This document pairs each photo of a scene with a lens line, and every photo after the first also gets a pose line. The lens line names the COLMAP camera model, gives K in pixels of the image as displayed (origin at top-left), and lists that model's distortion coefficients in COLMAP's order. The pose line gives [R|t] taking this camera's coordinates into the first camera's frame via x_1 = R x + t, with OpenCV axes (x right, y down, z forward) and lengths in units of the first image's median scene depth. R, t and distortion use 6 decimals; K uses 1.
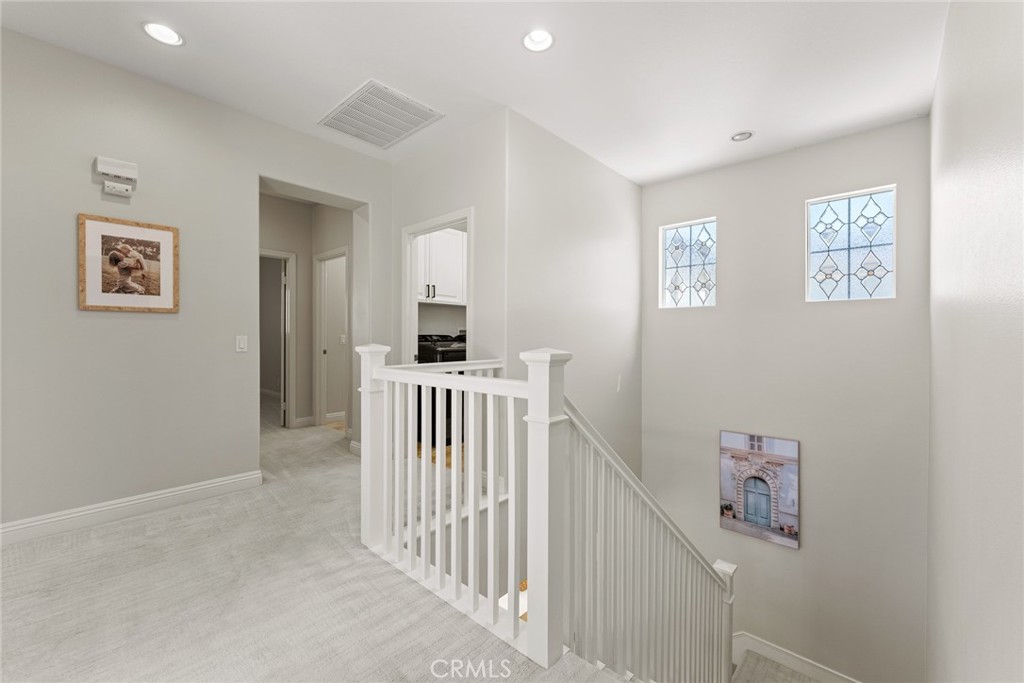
lens RADIAL K [[411.1, 0, 516.1], [0, 411.1, 332.4], [0, 0, 1]] dist [0.003611, -0.000753]
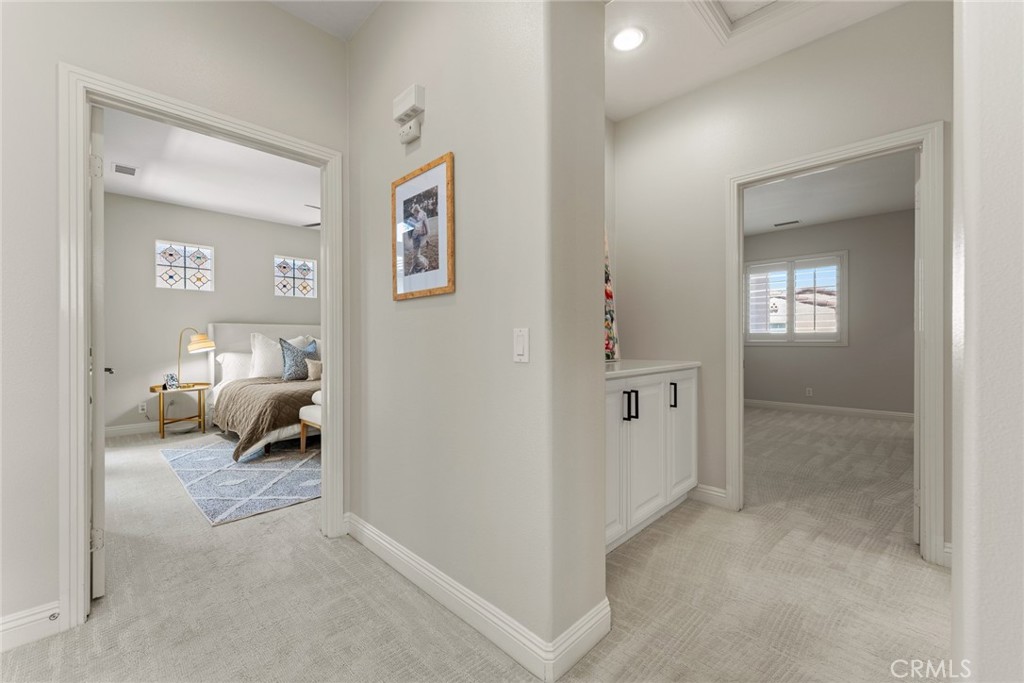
lens RADIAL K [[411.1, 0, 508.7], [0, 411.1, 344.0], [0, 0, 1]] dist [0.003611, -0.000753]
pose [[-0.024577, 0.008538, -0.999661, -0.227014], [0.008451, 0.999930, 0.008332, 0.025224], [0.999662, -0.008244, -0.024647, 1.155265]]
